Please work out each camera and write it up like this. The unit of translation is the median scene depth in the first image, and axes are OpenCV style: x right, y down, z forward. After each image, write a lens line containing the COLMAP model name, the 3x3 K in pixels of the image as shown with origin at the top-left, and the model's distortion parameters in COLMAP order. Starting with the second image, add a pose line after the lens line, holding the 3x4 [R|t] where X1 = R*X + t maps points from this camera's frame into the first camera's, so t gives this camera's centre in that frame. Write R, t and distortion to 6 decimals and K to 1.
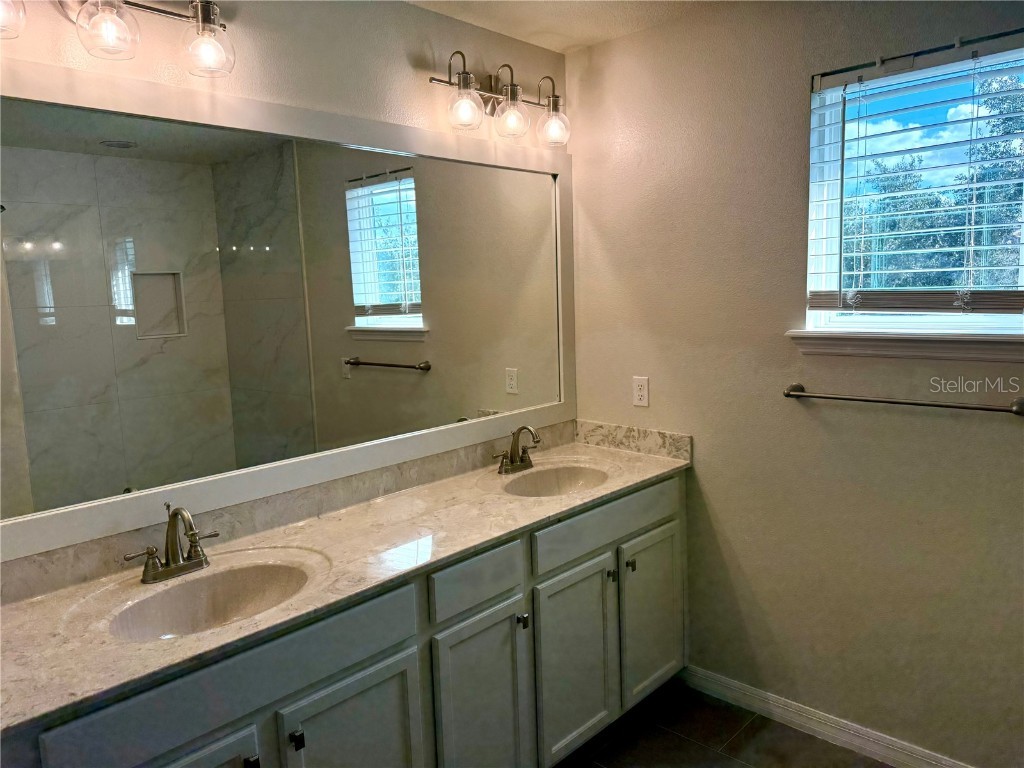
lens RADIAL K [[721.5, 0, 512.0], [0, 721.5, 384.0], [0, 0, 1]] dist [0.042493, -0.041545]
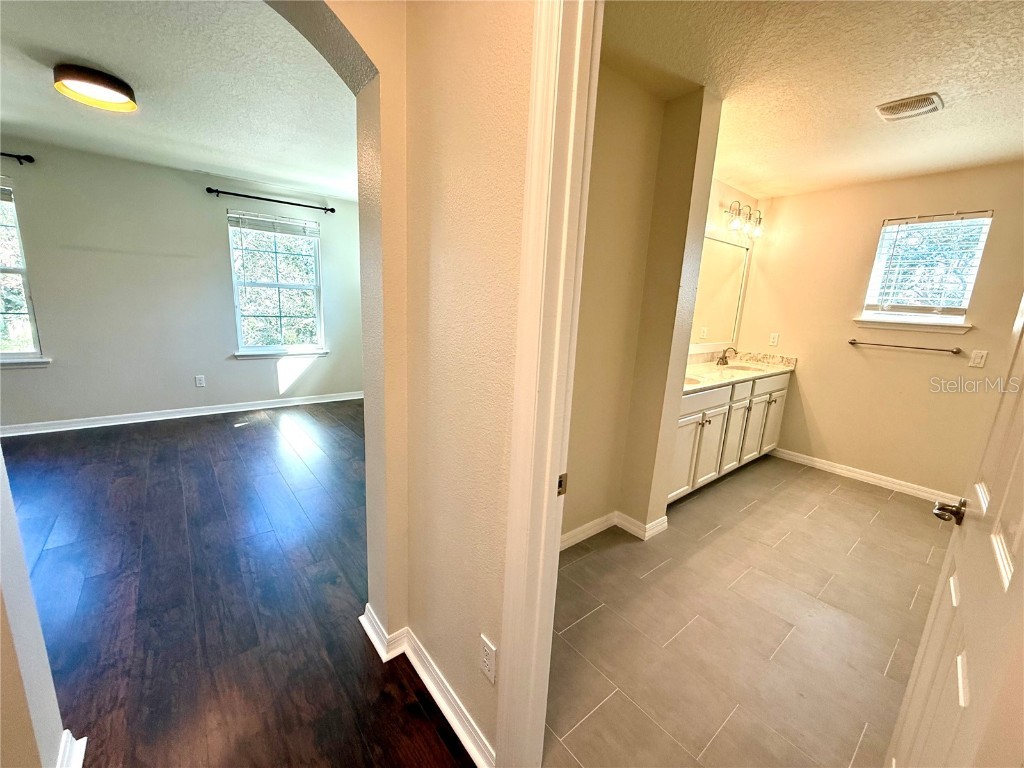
lens RADIAL K [[408.8, 0, 511.2], [0, 408.8, 385.9], [0, 0, 1]] dist [0.000887, 0.000152]
pose [[0.987805, 0.108069, -0.112080, -0.637400], [-0.099035, 0.991594, 0.083272, 0.166033], [0.120137, -0.071157, 0.990204, -0.611932]]
